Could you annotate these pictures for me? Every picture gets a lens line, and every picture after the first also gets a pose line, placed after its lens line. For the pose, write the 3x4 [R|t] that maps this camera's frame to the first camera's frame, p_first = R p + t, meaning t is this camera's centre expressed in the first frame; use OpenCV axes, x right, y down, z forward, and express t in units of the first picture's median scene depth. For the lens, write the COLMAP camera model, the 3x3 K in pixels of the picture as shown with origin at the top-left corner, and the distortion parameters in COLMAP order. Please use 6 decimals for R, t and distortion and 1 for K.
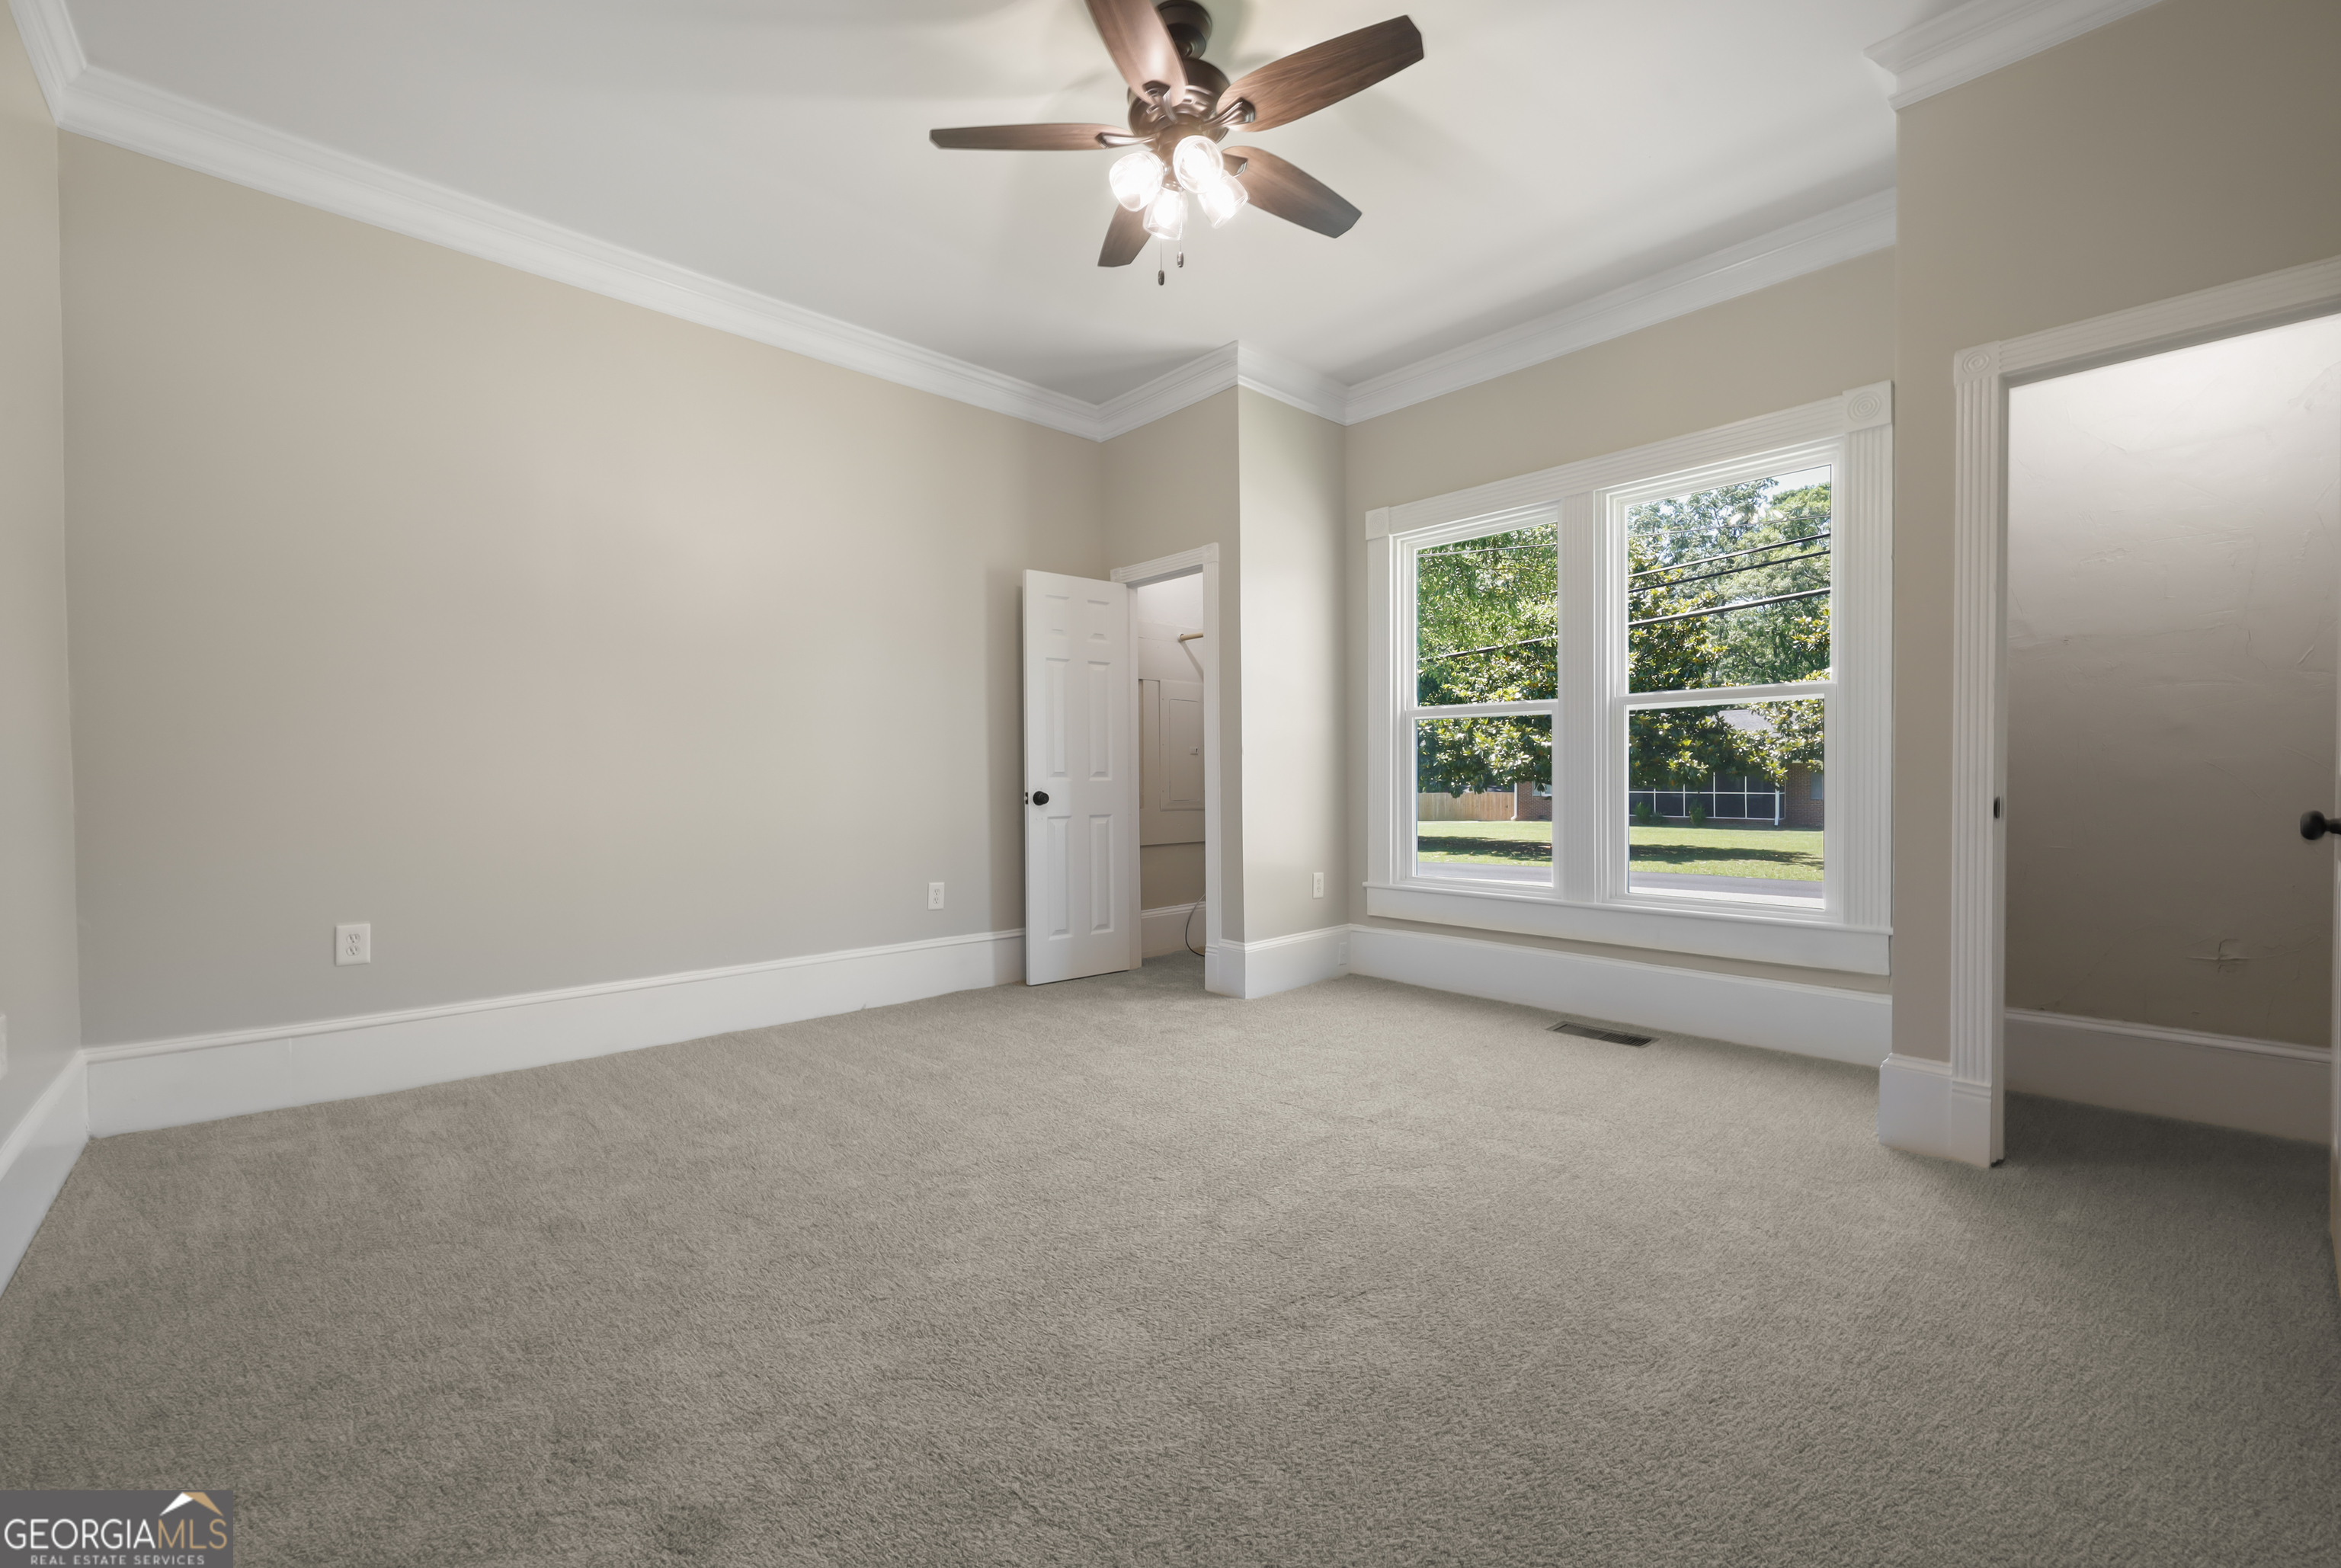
lens RADIAL K [[957.6, 0, 1179.4], [0, 957.6, 791.1], [0, 0, 1]] dist [-0.001505, 0.000014]
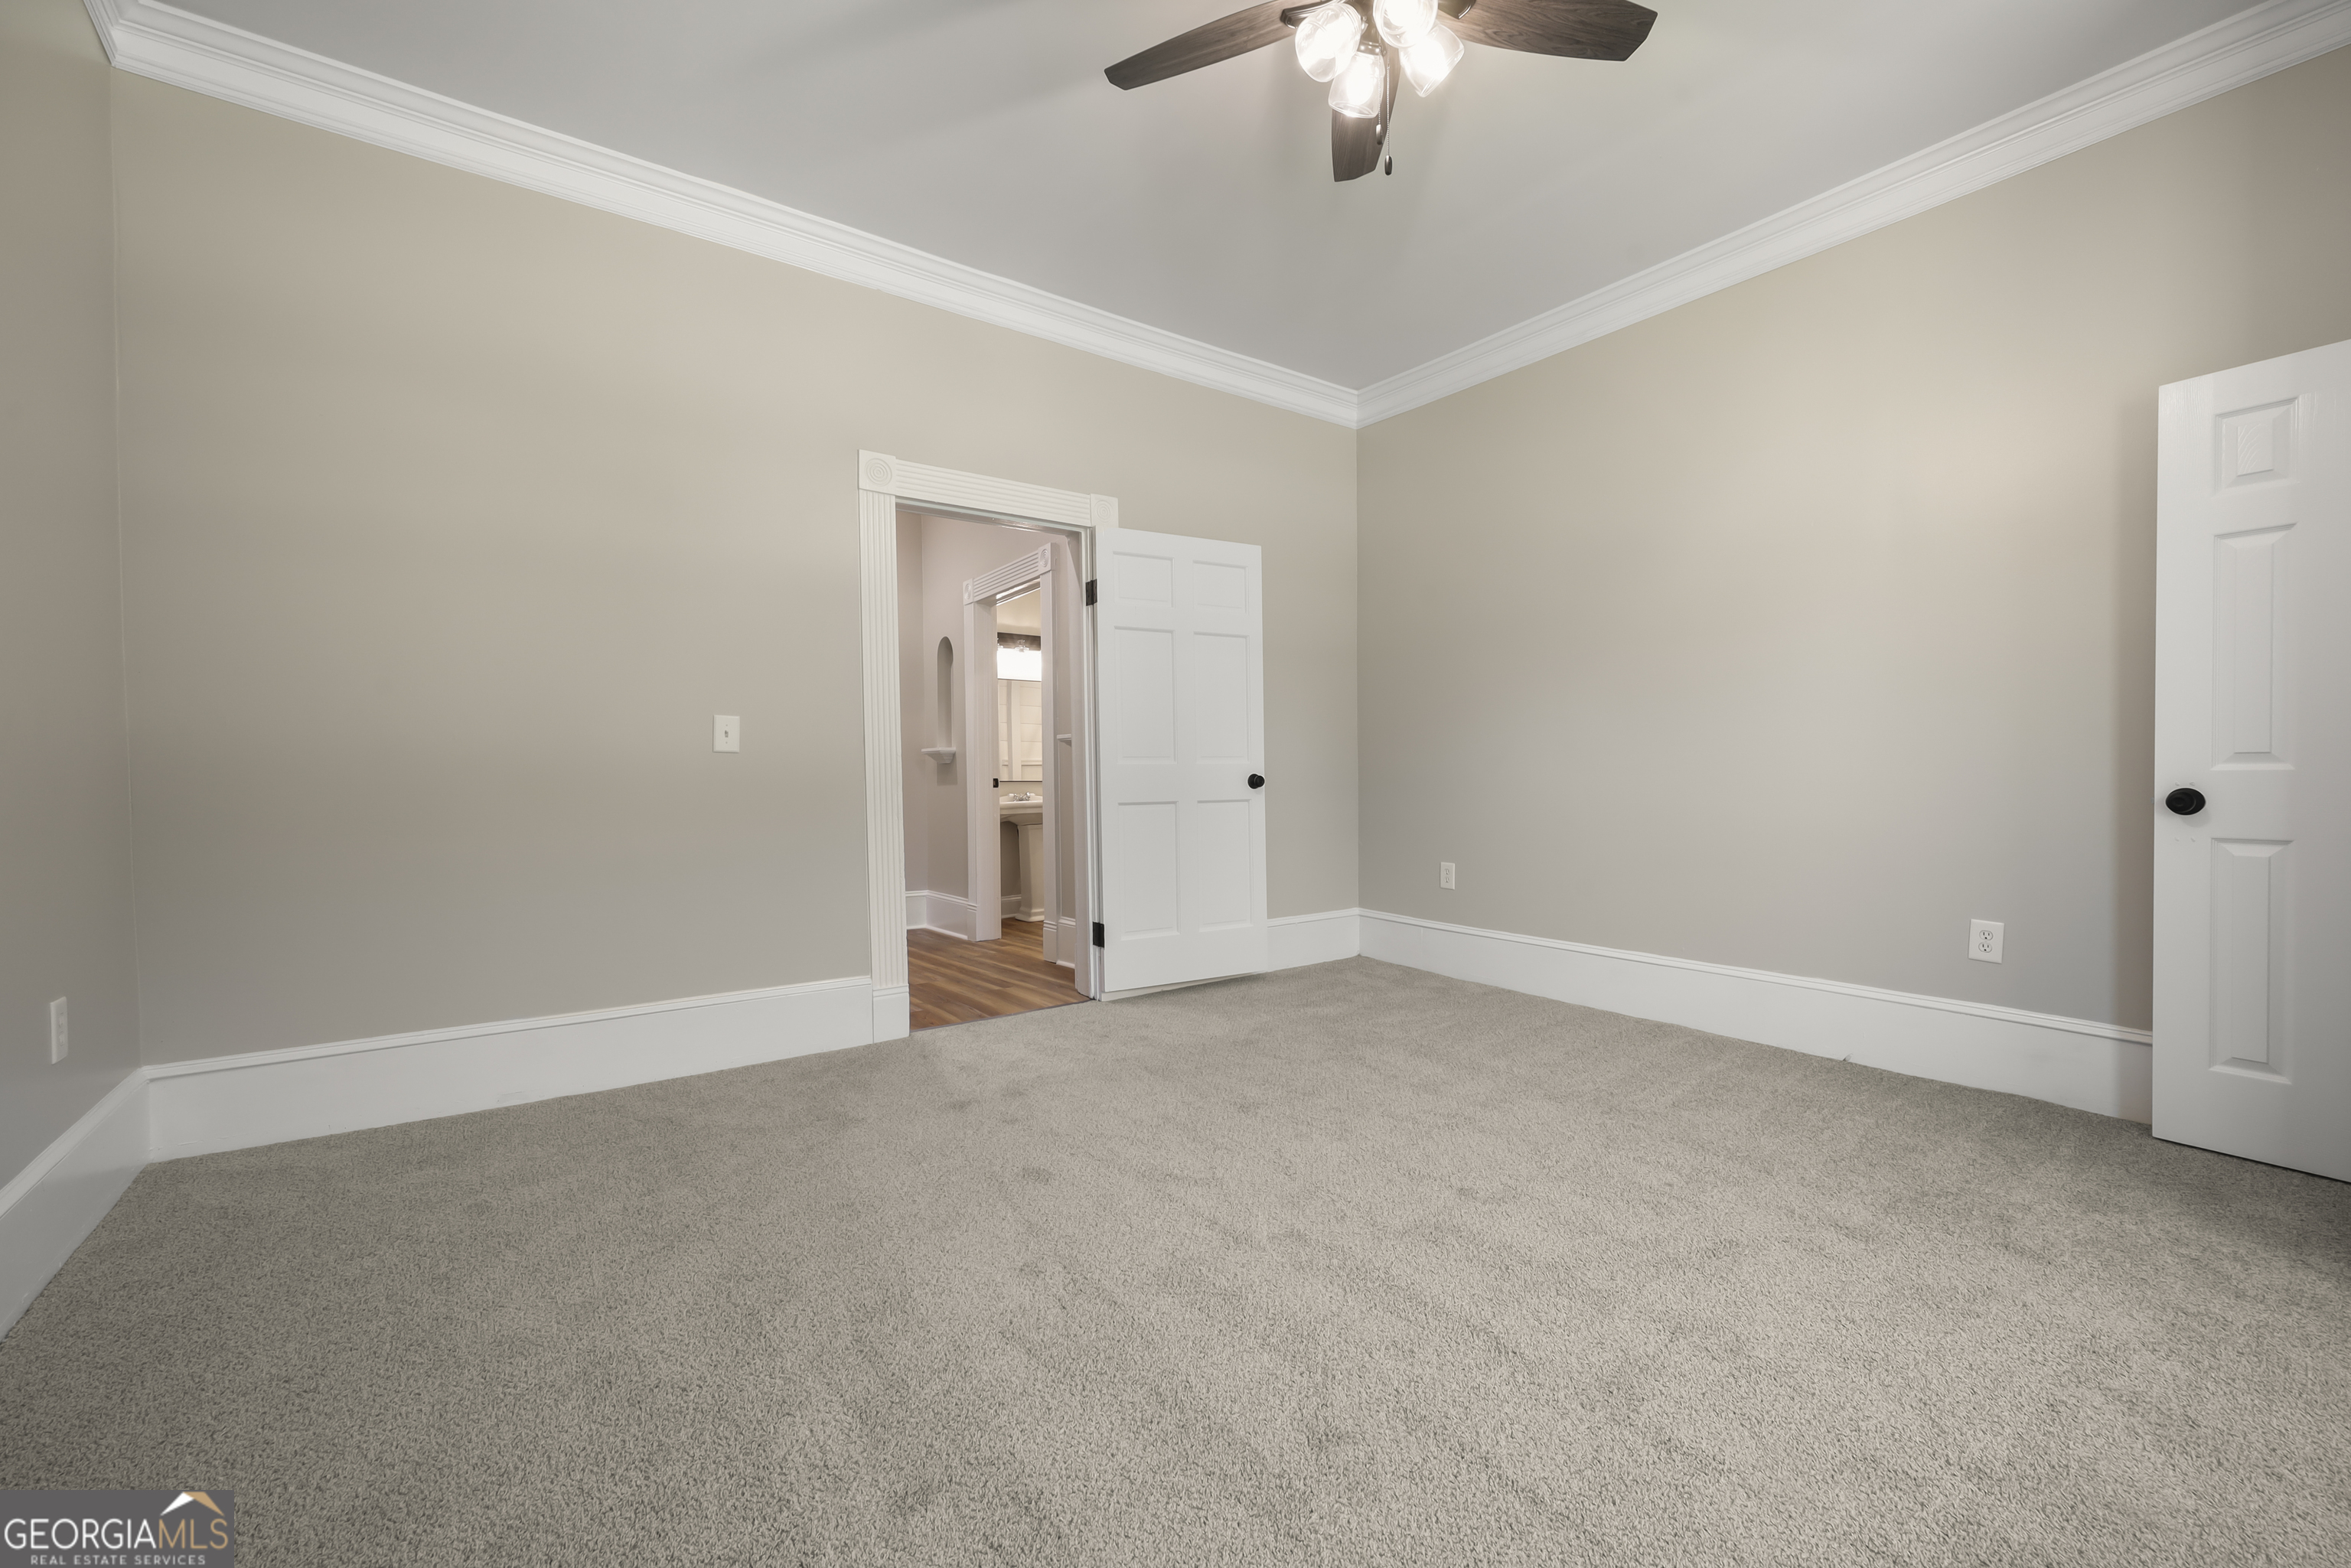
lens RADIAL K [[961.8, 0, 1184.4], [0, 961.8, 791.2], [0, 0, 1]] dist [-0.001505, 0.000014]
pose [[-0.116233, 0.026253, -0.992875, 0.476182], [-0.008296, 0.999590, 0.027402, -0.009041], [0.993187, 0.011422, -0.115967, 0.520059]]
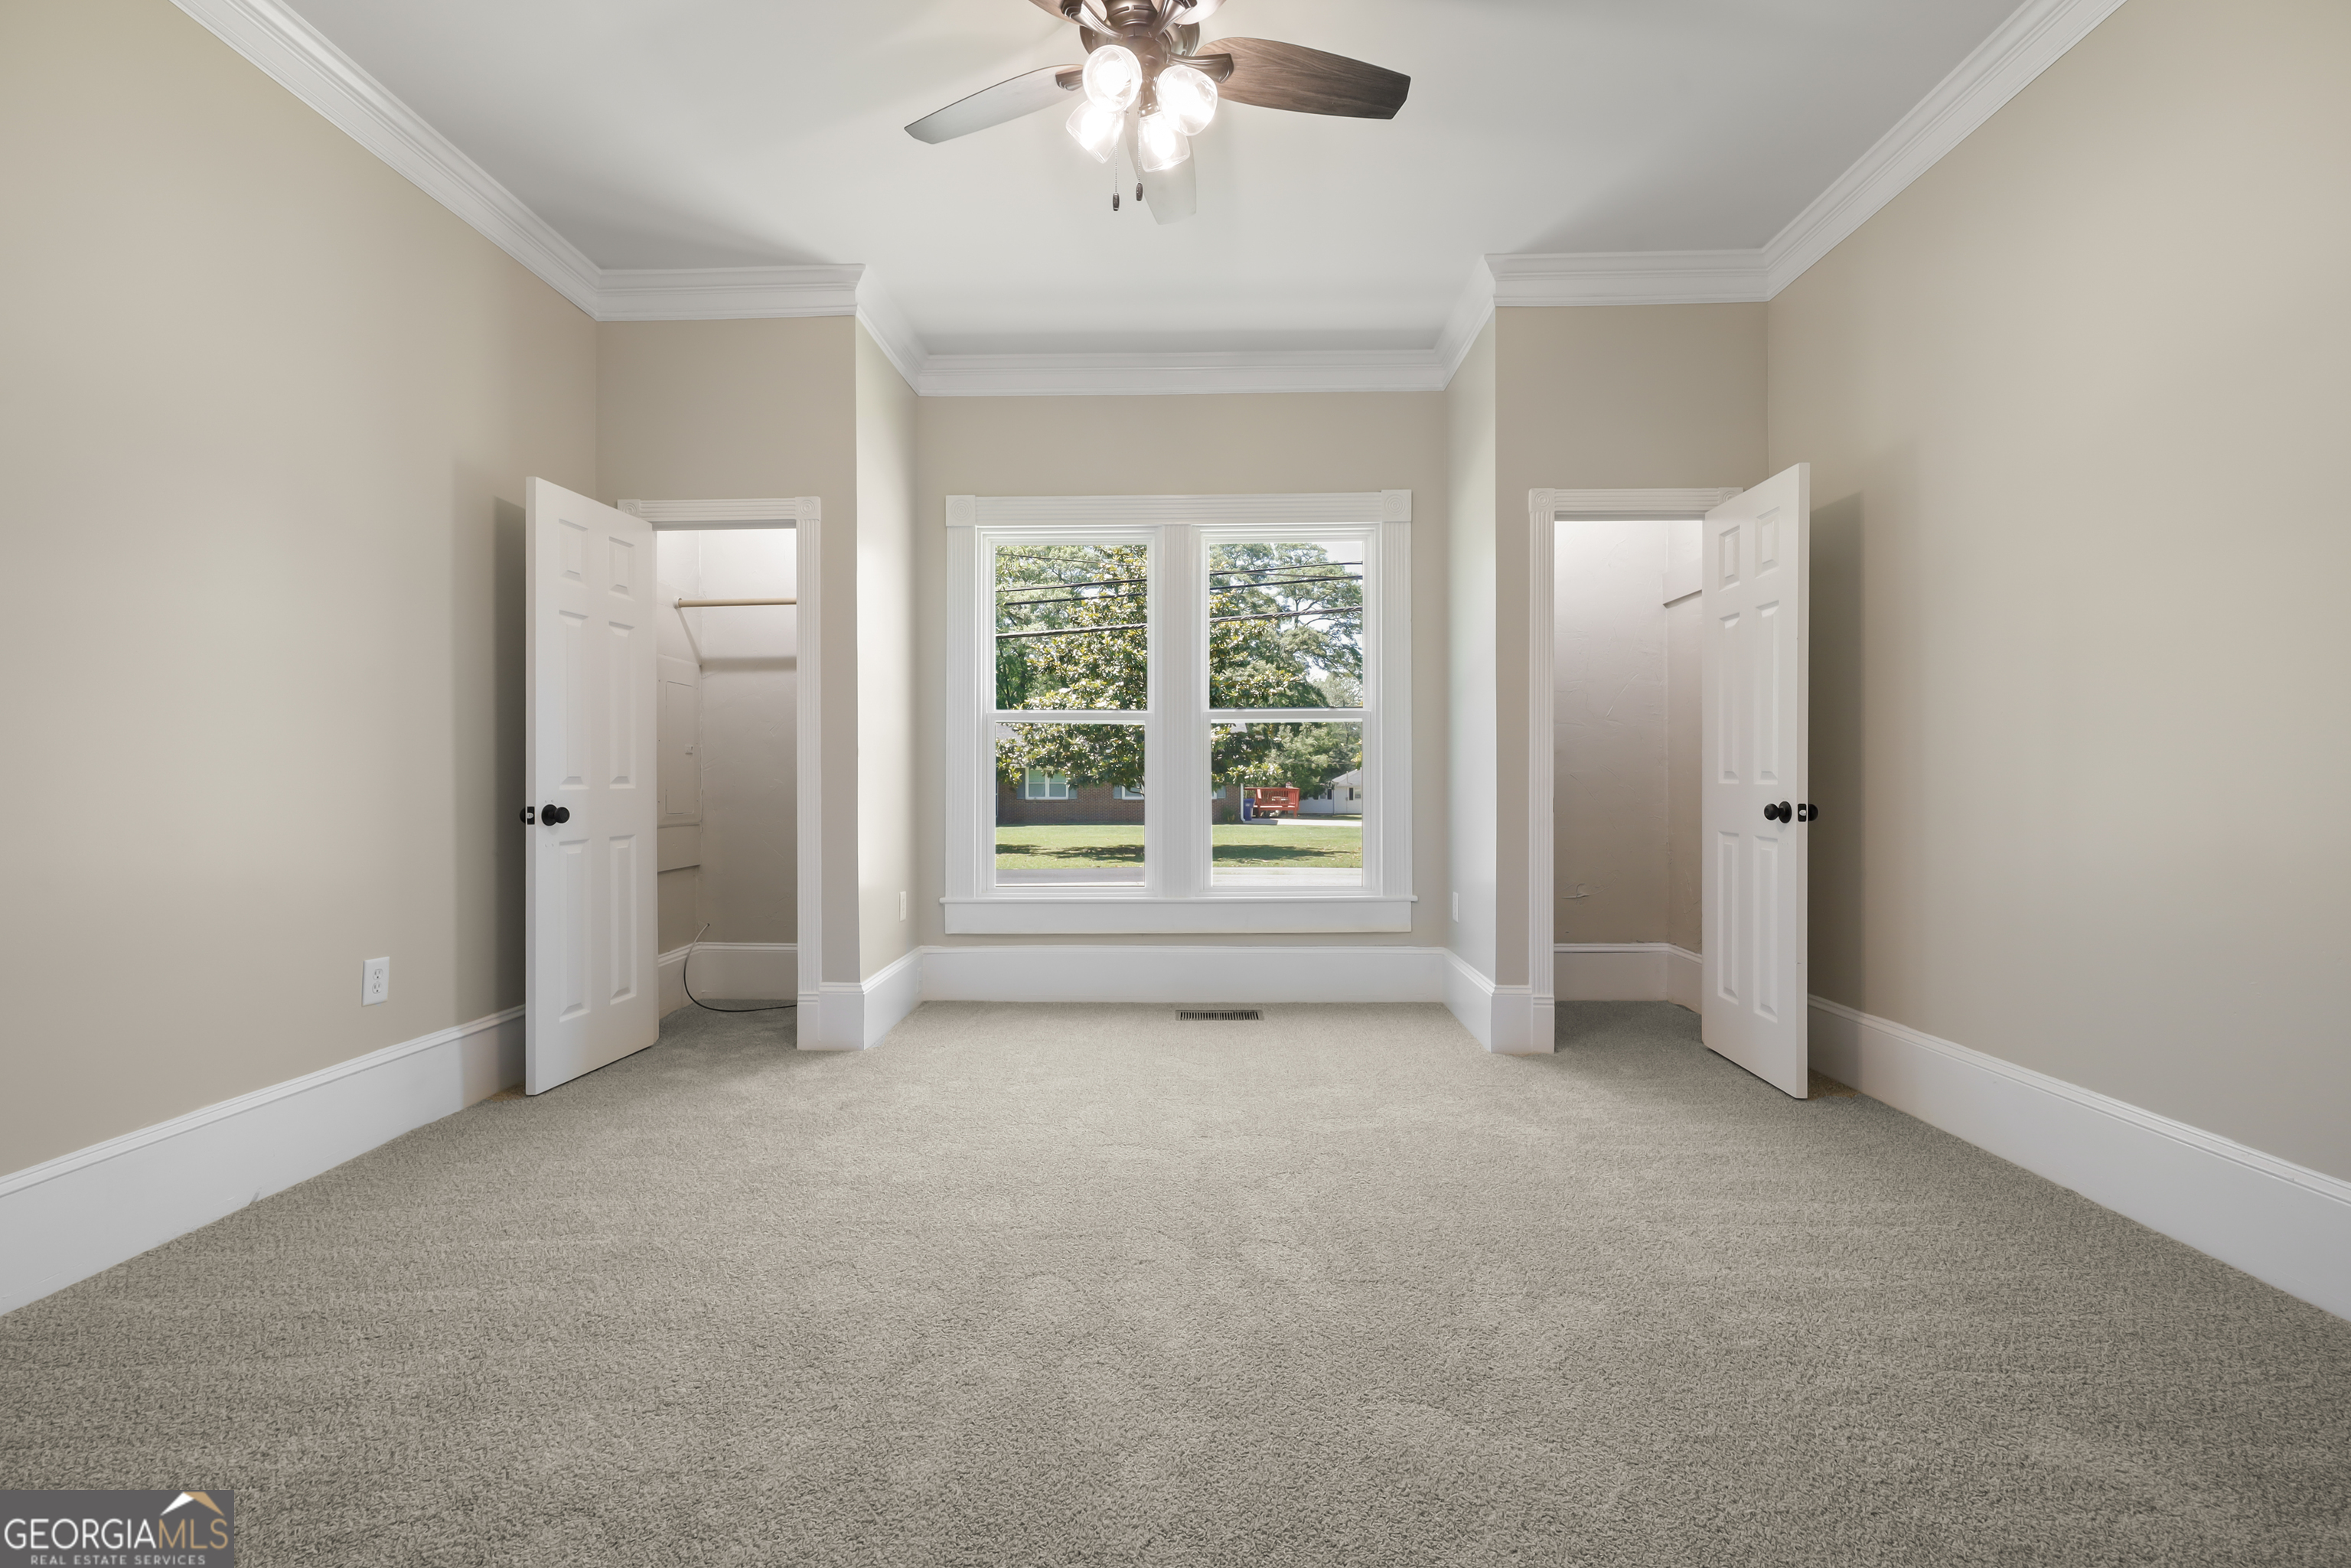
lens RADIAL K [[968.9, 0, 1183.2], [0, 968.9, 774.9], [0, 0, 1]] dist [-0.002501, -0.000345]
pose [[0.699703, 0.003864, 0.714423, -0.334599], [0.010699, 0.999817, -0.015886, -0.005610], [-0.714353, 0.018759, 0.699534, 0.203915]]
